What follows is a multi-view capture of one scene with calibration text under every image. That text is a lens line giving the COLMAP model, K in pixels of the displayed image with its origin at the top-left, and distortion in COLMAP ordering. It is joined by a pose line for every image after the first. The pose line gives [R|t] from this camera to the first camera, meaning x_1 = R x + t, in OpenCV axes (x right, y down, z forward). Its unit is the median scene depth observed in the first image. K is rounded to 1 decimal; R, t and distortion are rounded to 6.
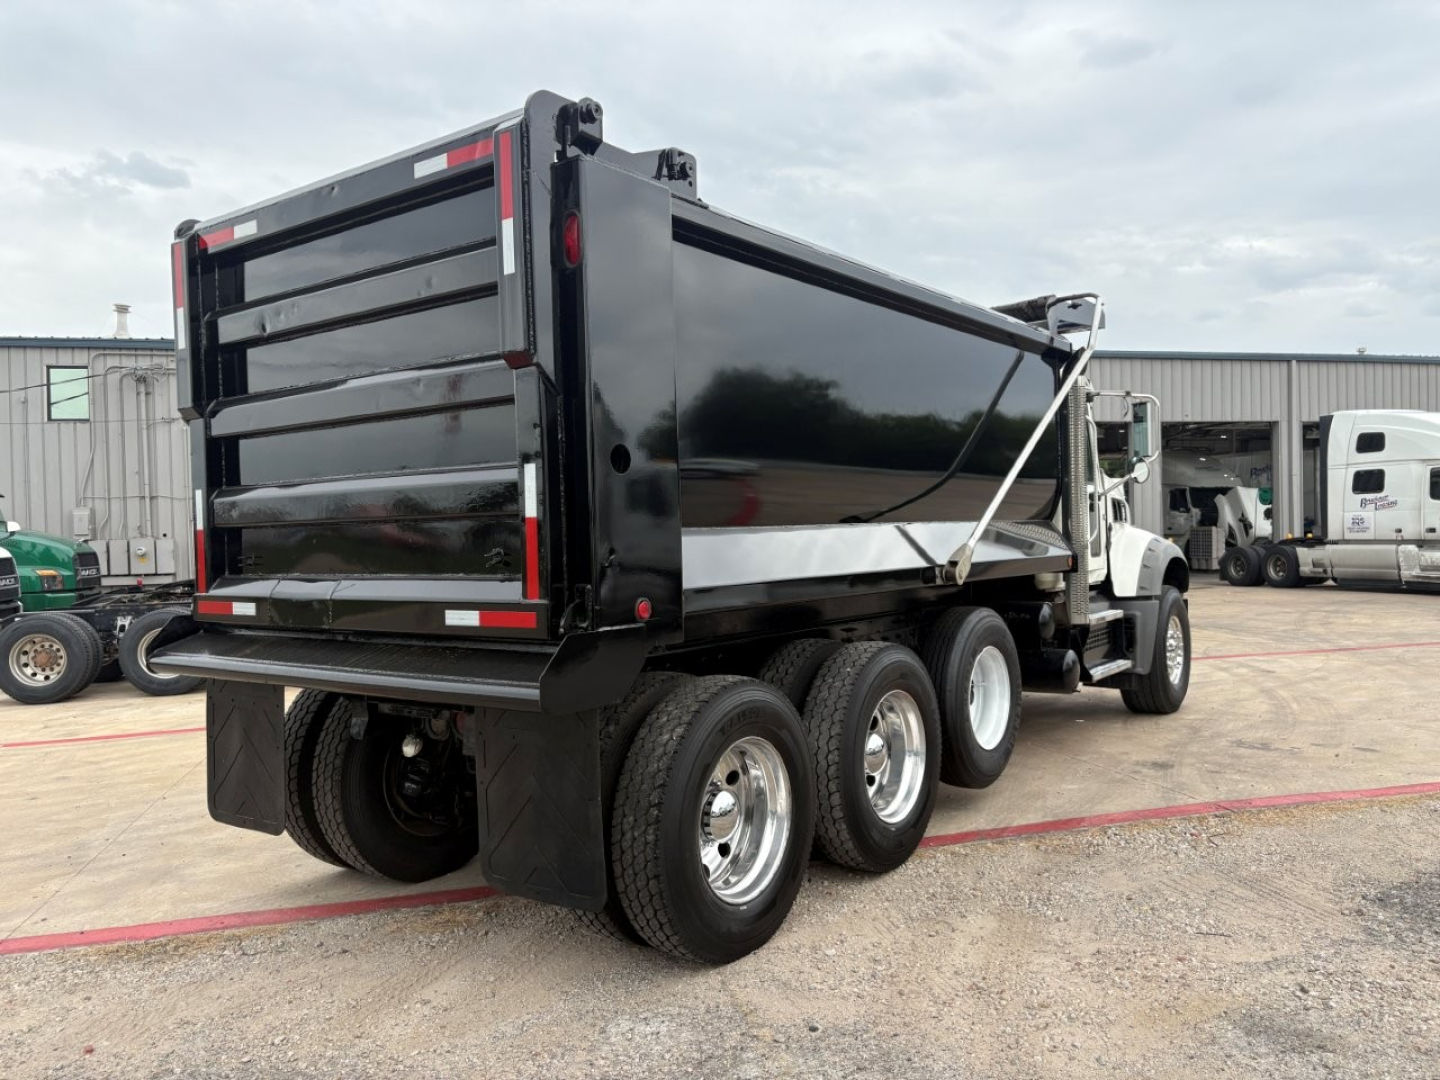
lens RADIAL K [[1070.4, 0, 718.0], [0, 1070.4, 536.5], [0, 0, 1]] dist [0.020559, -0.023781]
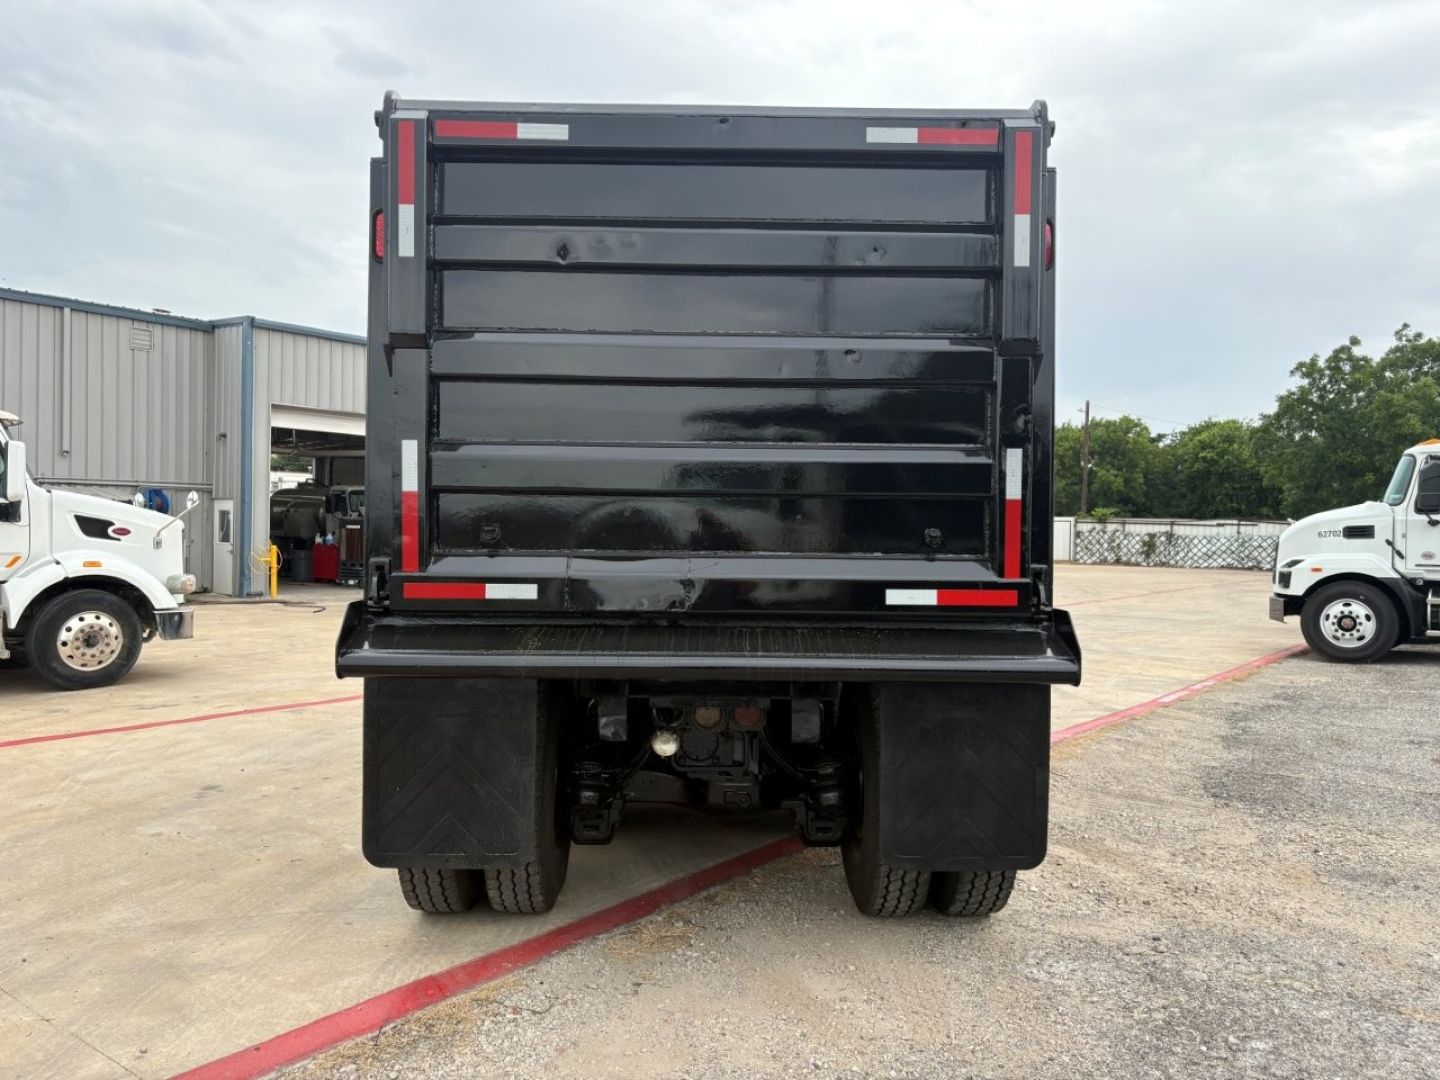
lens RADIAL K [[1070.4, 0, 718.0], [0, 1070.4, 536.5], [0, 0, 1]] dist [0.020559, -0.023781]
pose [[0.805011, 0.031932, 0.592400, -0.908375], [-0.028913, 0.999476, -0.014584, 0.037033], [-0.592555, -0.005388, 0.805512, 0.288132]]
